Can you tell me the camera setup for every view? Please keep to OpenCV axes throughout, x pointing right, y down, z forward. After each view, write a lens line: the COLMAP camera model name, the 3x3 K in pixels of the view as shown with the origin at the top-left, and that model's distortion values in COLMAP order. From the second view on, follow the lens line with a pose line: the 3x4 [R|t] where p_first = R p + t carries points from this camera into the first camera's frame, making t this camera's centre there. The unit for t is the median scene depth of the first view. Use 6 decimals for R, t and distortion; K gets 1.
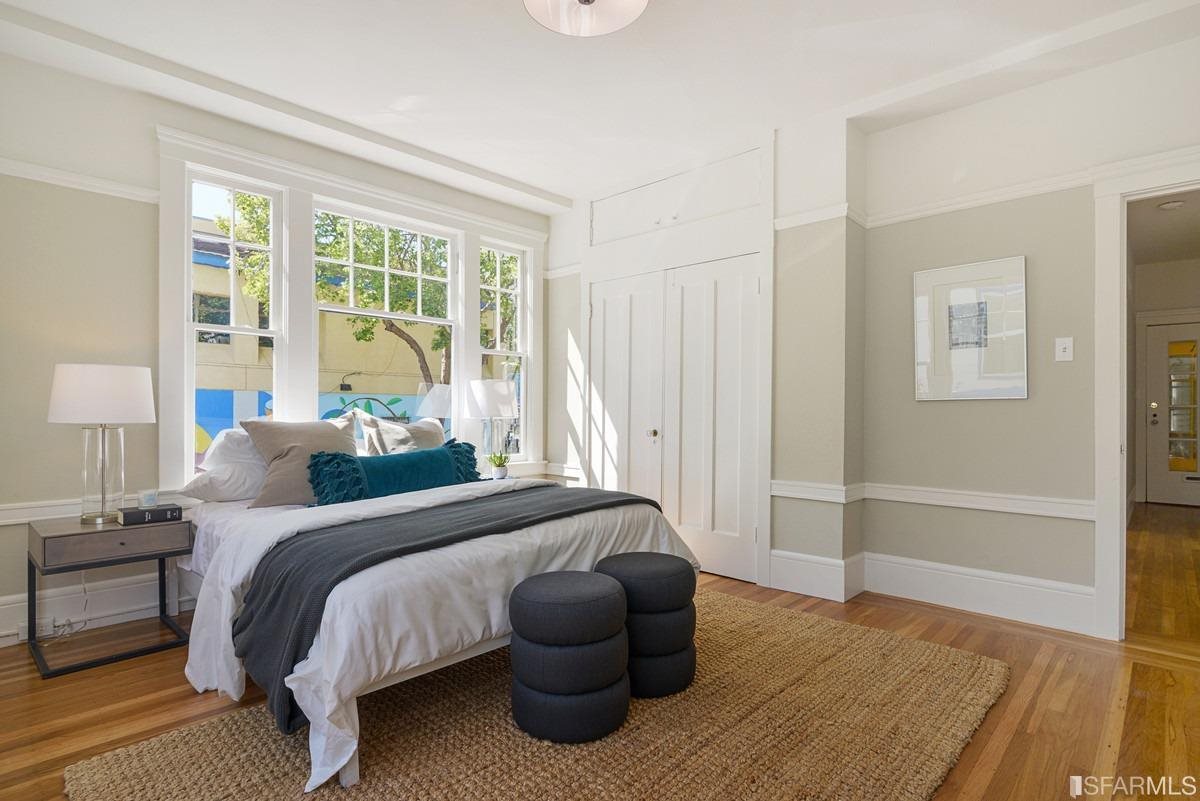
lens RADIAL K [[604.1, 0, 607.2], [0, 604.1, 411.6], [0, 0, 1]] dist [-0.003227, -0.001015]
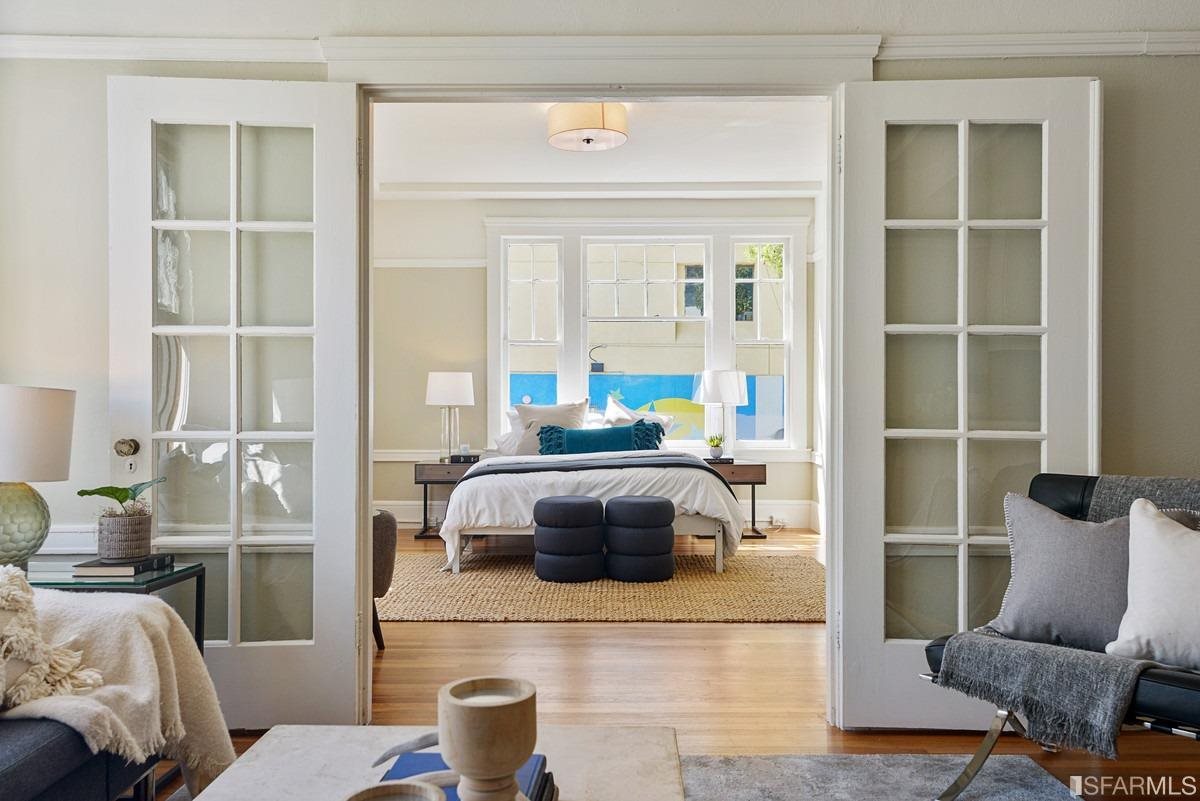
lens RADIAL K [[985.8, 0, 600.0], [0, 985.8, 400.5], [0, 0, 1]] dist [0.125023, 0.000352]
pose [[0.680750, -0.001878, -0.732513, 1.574771], [0.000272, 0.999997, -0.002311, 0.012813], [0.732516, 0.001374, 0.680749, -0.635712]]
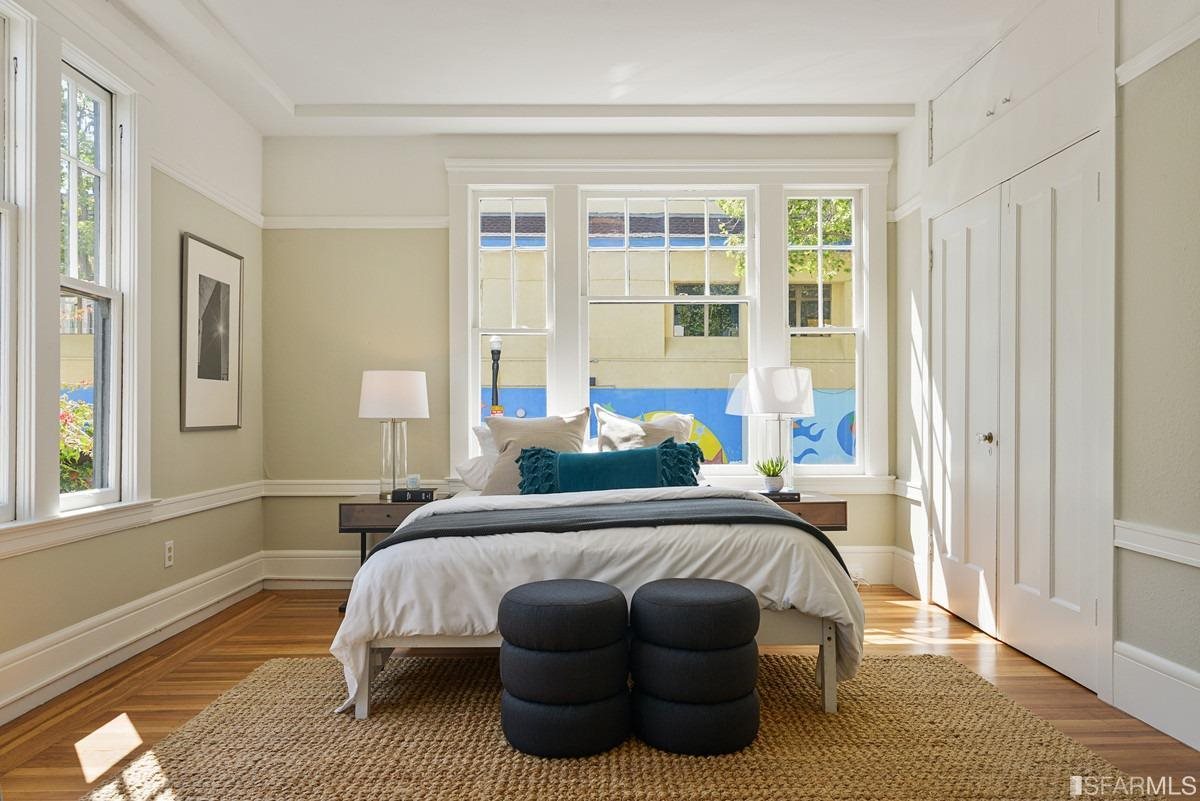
lens RADIAL K [[833.4, 0, 604.2], [0, 833.4, 410.3], [0, 0, 1]] dist [-0.002457, 0.000050]
pose [[0.694730, -0.007280, -0.719234, 0.694121], [0.003505, 0.999971, -0.006737, 0.016973], [0.719262, 0.002159, 0.694735, 0.130382]]
